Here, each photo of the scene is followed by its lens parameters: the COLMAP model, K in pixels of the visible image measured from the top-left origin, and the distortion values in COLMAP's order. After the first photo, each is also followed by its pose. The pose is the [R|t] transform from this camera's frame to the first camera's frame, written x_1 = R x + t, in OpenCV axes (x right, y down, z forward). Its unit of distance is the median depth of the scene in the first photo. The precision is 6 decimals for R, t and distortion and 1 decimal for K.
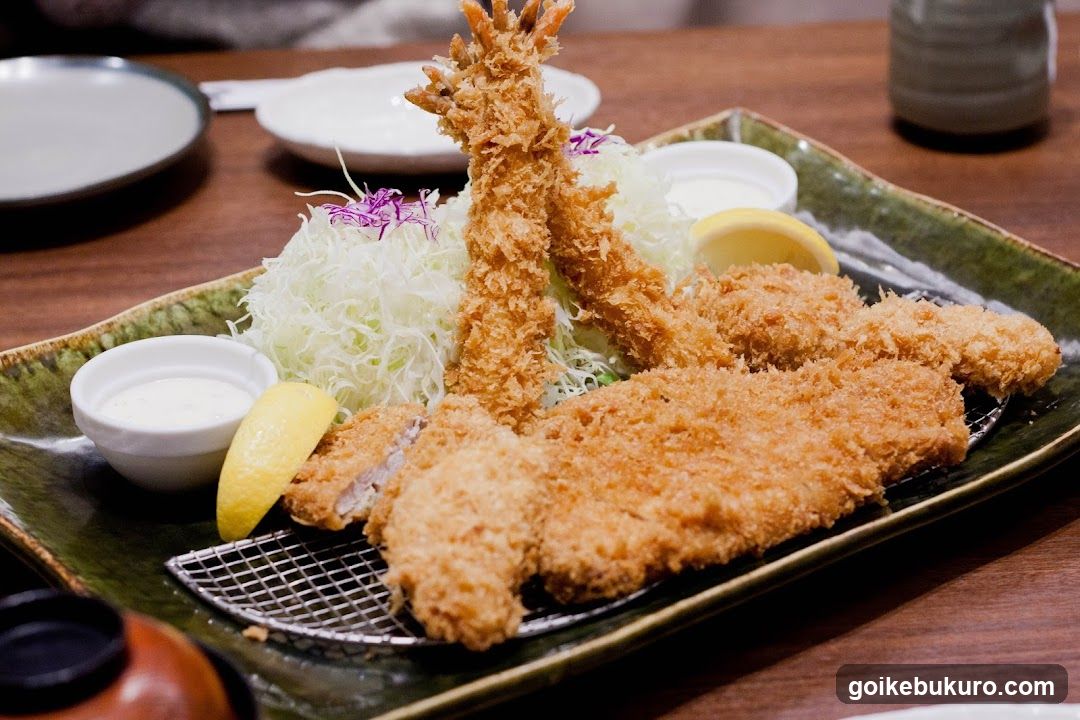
lens RADIAL K [[2828.0, 0, 540.0], [0, 2828.0, 360.0], [0, 0, 1]] dist [-0.113333, -0.300525]
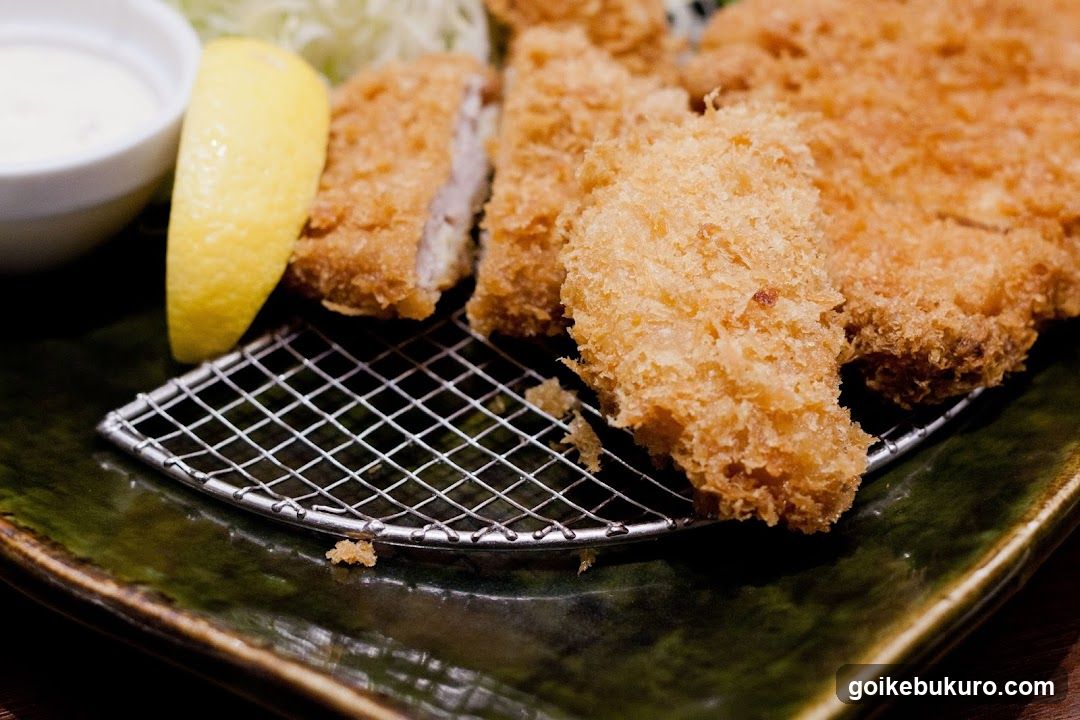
lens RADIAL K [[2828.0, 0, 540.0], [0, 2828.0, 360.0], [0, 0, 1]] dist [-0.113333, -0.300525]
pose [[0.947682, -0.147373, 0.283160, -0.201773], [0.093260, 0.976172, 0.195935, -0.033645], [-0.305289, -0.159276, 0.938845, 0.497017]]
